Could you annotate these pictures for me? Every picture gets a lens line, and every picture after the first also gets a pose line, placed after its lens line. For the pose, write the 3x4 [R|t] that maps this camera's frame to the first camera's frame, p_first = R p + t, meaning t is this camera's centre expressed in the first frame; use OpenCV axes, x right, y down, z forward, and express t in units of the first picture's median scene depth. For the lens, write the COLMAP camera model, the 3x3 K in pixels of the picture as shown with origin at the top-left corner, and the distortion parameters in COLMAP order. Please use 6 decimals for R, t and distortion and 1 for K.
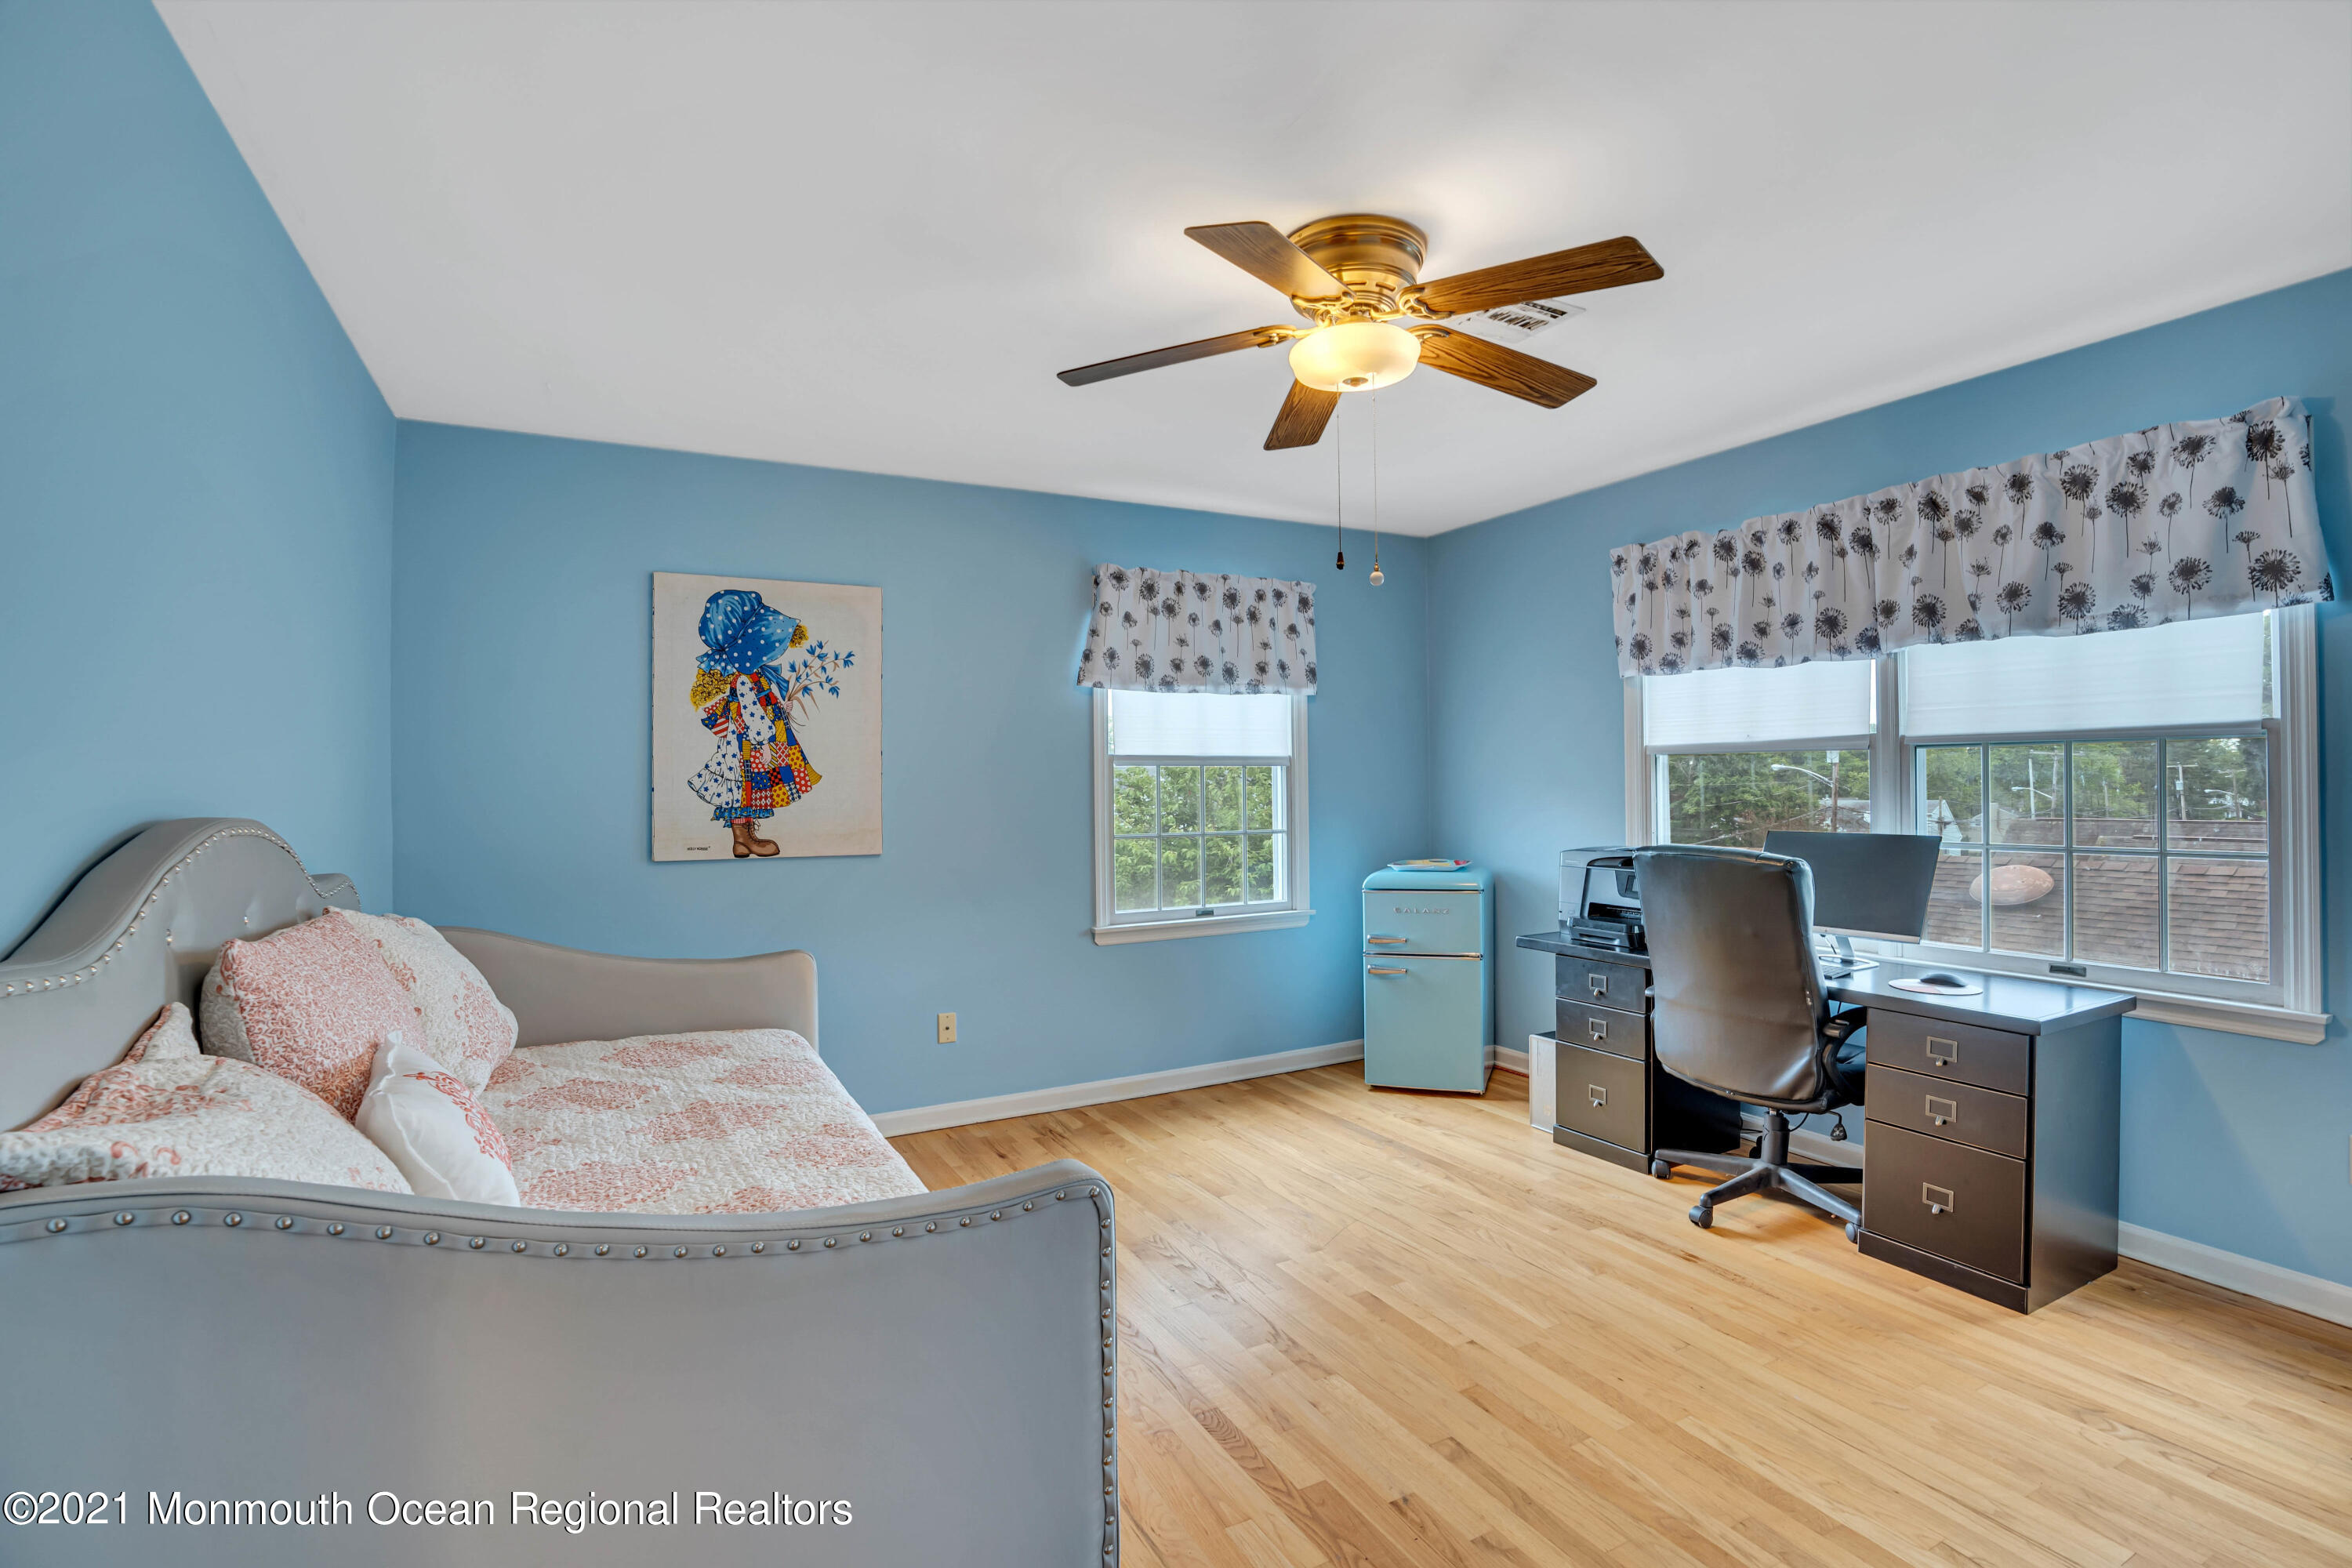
lens RADIAL K [[1091.6, 0, 1190.2], [0, 1091.6, 787.0], [0, 0, 1]] dist [-0.073355, 0.030713]
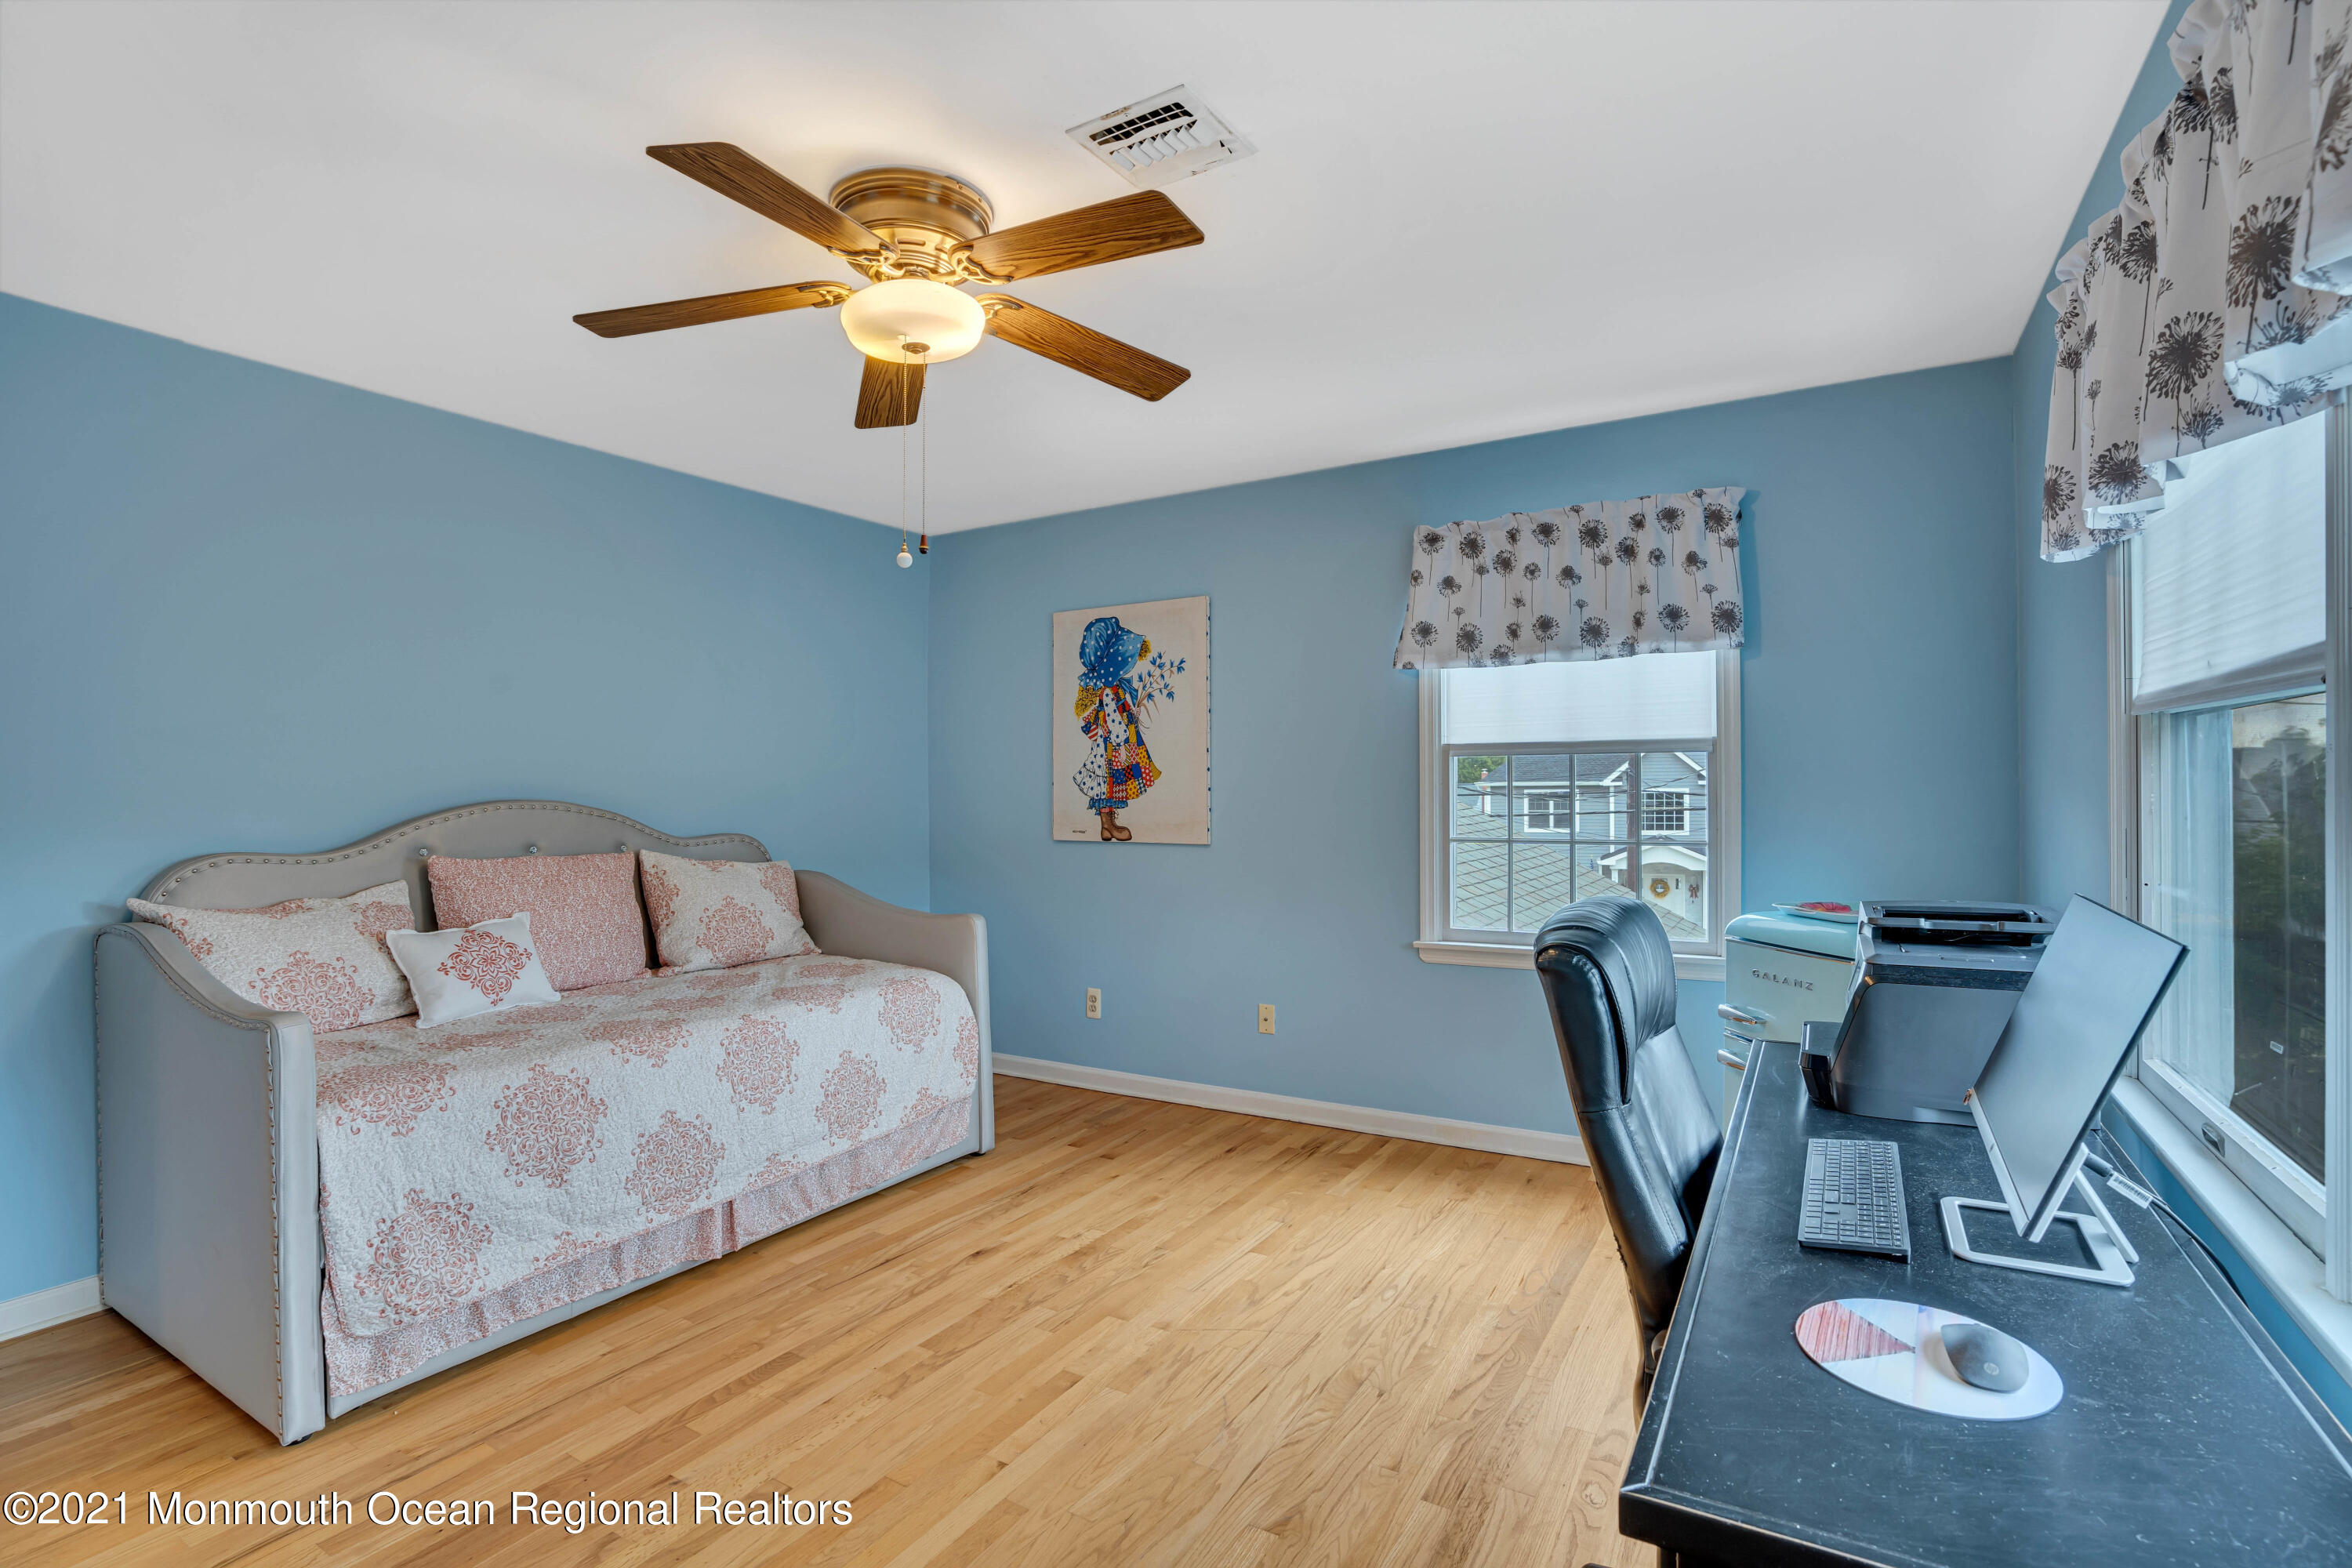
lens RADIAL K [[1091.6, 0, 1190.2], [0, 1091.6, 787.0], [0, 0, 1]] dist [-0.073355, 0.030713]
pose [[0.510730, 0.006308, -0.859718, 0.670115], [0.002893, 0.999955, 0.009055, -0.004908], [0.859737, -0.007111, 0.510688, 0.459227]]
